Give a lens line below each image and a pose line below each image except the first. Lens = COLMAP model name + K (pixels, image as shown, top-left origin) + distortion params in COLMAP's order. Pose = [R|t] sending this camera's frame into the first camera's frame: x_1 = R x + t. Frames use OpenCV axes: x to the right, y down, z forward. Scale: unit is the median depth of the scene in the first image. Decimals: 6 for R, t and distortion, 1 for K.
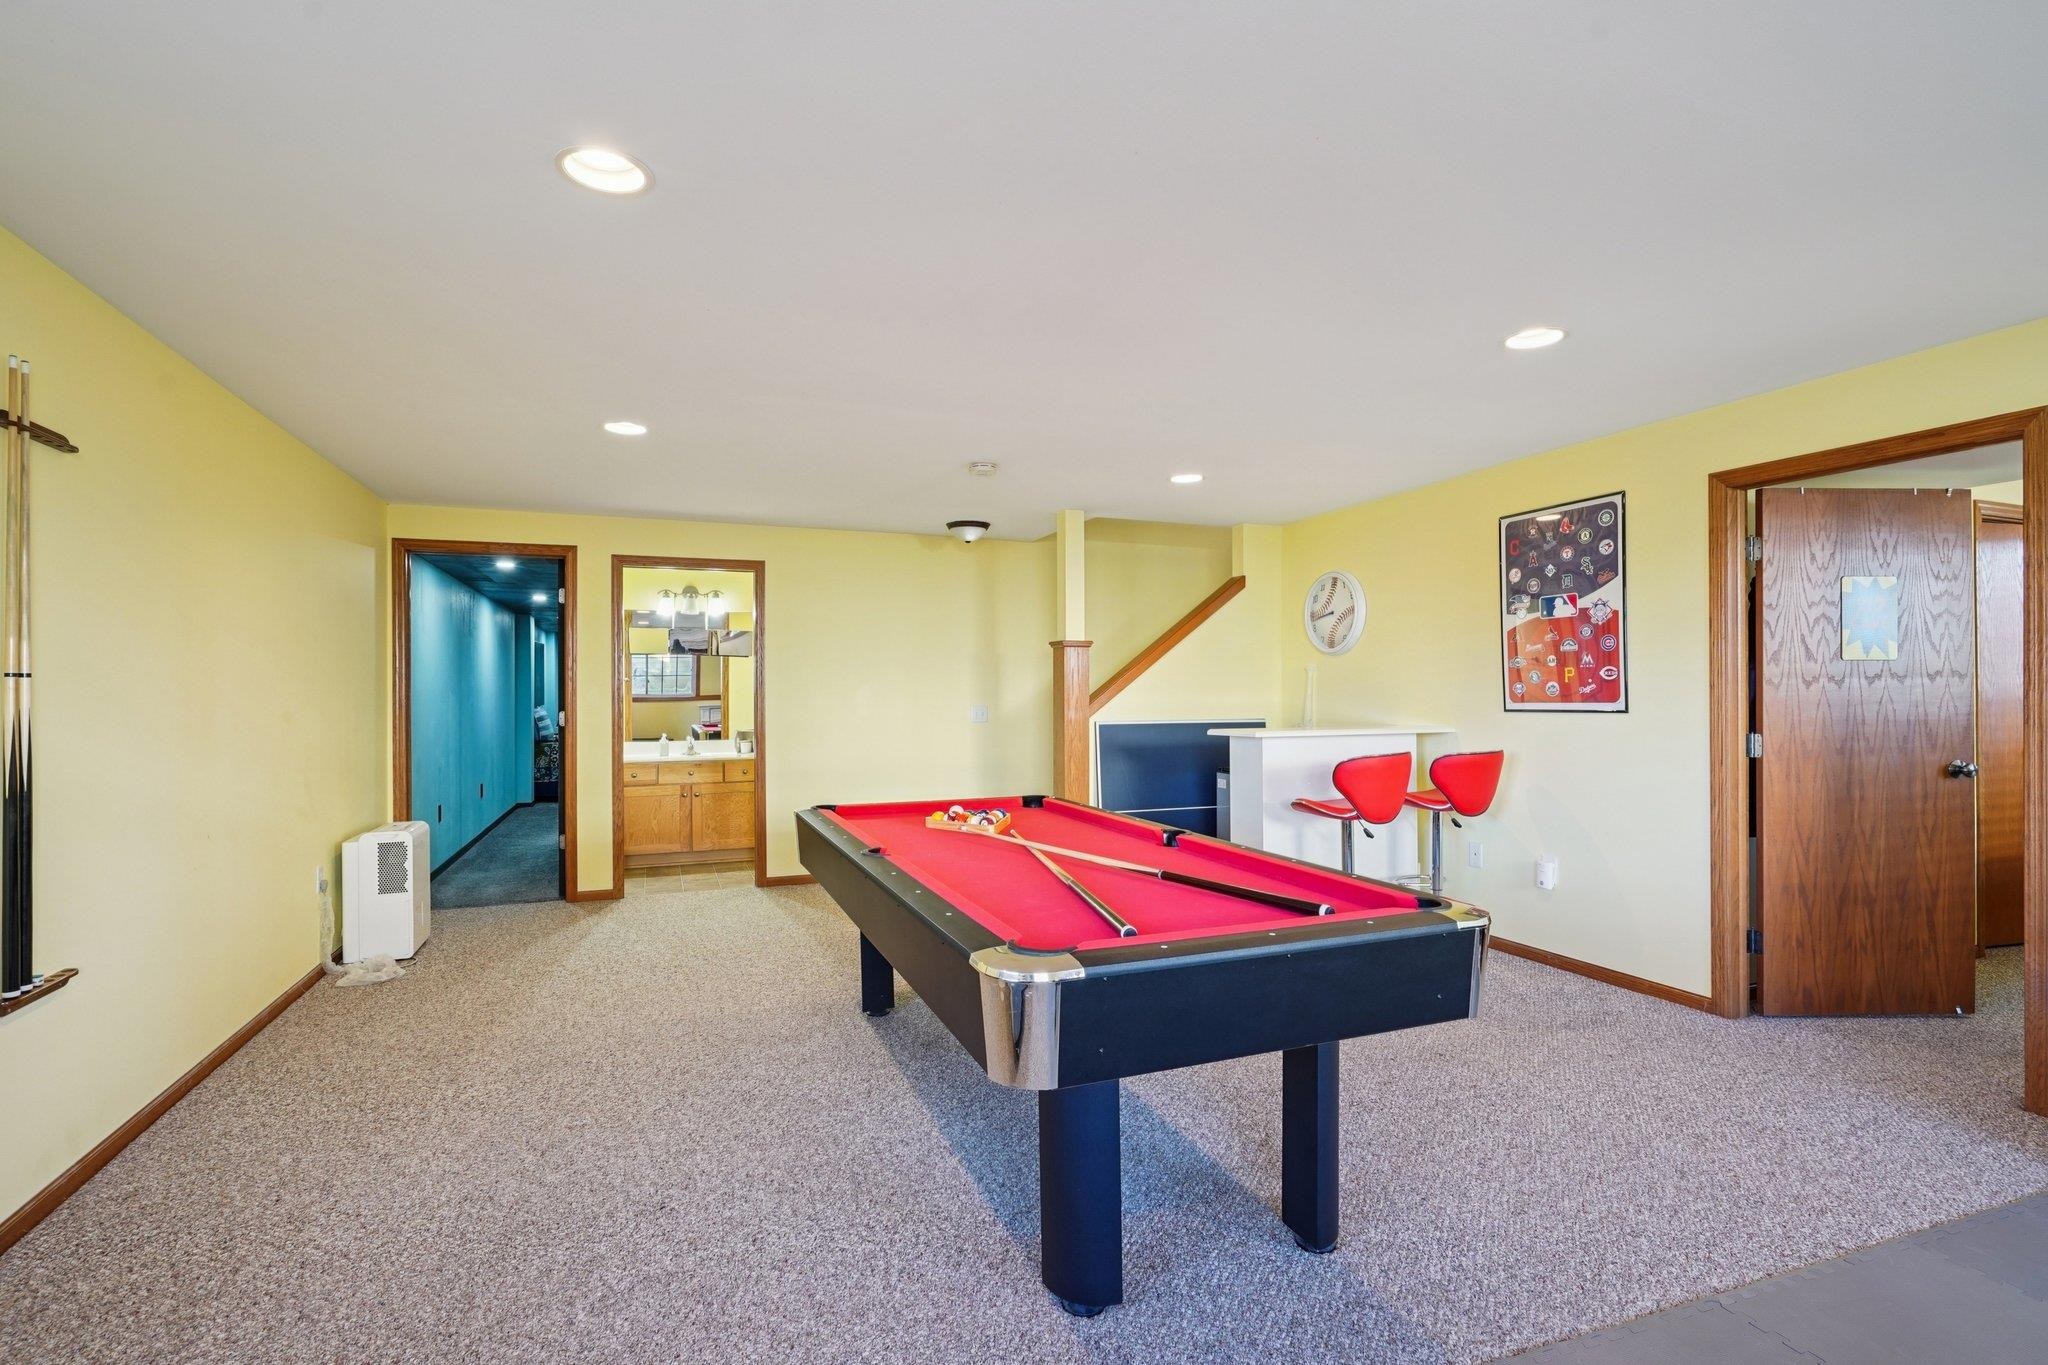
lens RADIAL K [[937.1, 0, 1014.6], [0, 937.1, 685.6], [0, 0, 1]] dist [-0.008434, 0.004484]
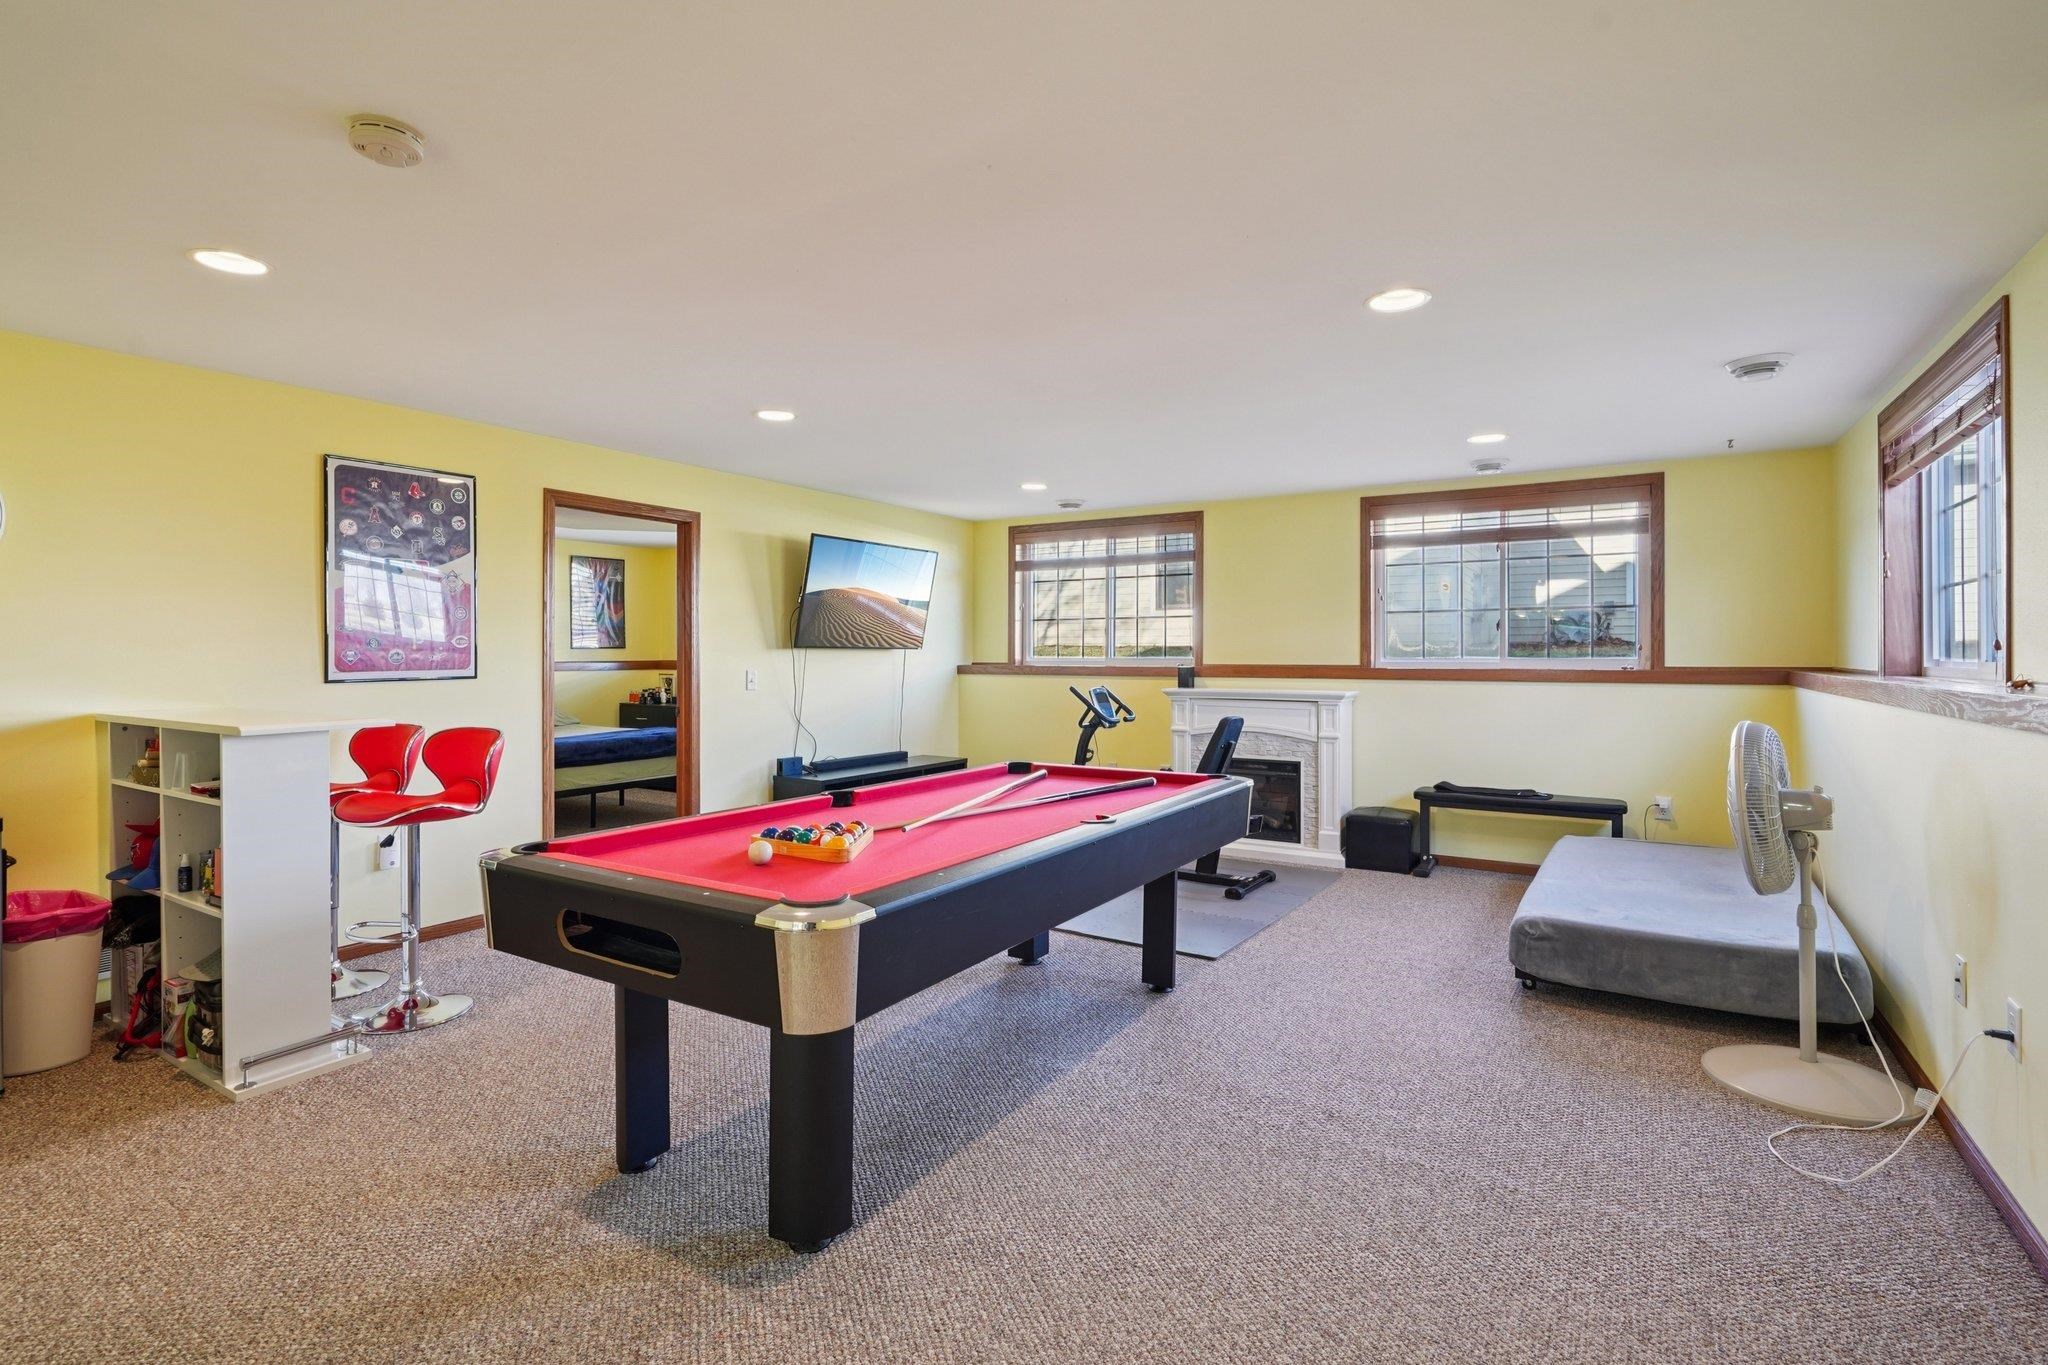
lens RADIAL K [[937.1, 0, 1024.6], [0, 937.1, 652.0], [0, 0, 1]] dist [-0.008434, 0.004484]
pose [[-0.596918, 0.006207, 0.802278, -0.550794], [-0.003233, 0.999943, -0.010142, 0.006392], [-0.802296, -0.008648, -0.596864, 1.022256]]
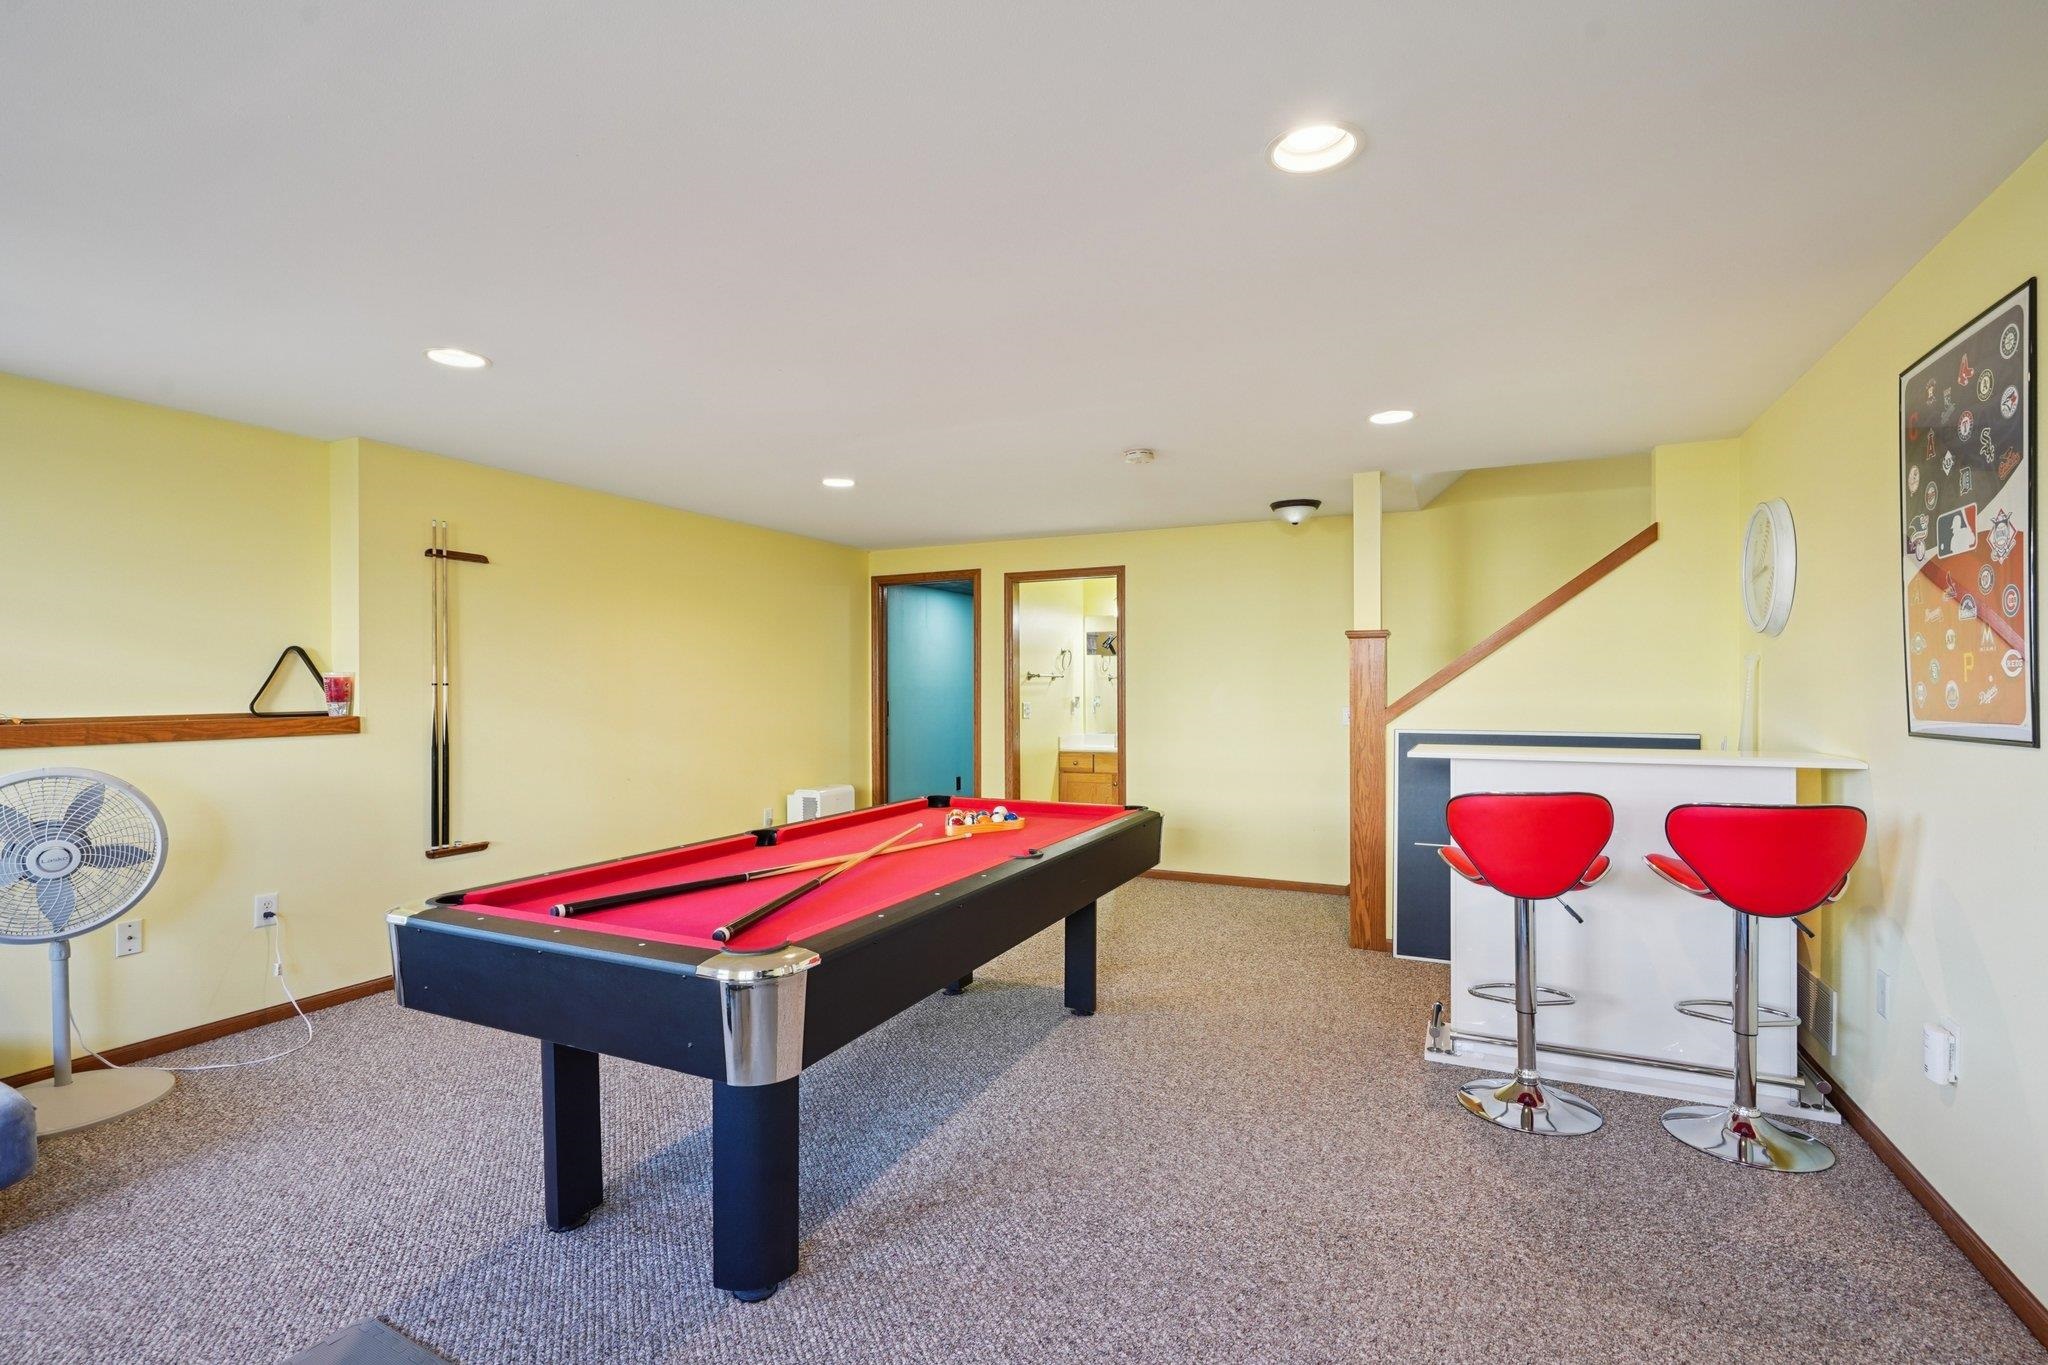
lens RADIAL K [[937.1, 0, 1016.8], [0, 937.1, 688.8], [0, 0, 1]] dist [-0.008434, 0.004484]
pose [[0.683904, 0.002238, -0.729568, 0.581111], [0.006837, 0.999932, 0.009476, -0.007840], [0.729540, -0.011469, 0.683842, 0.270644]]
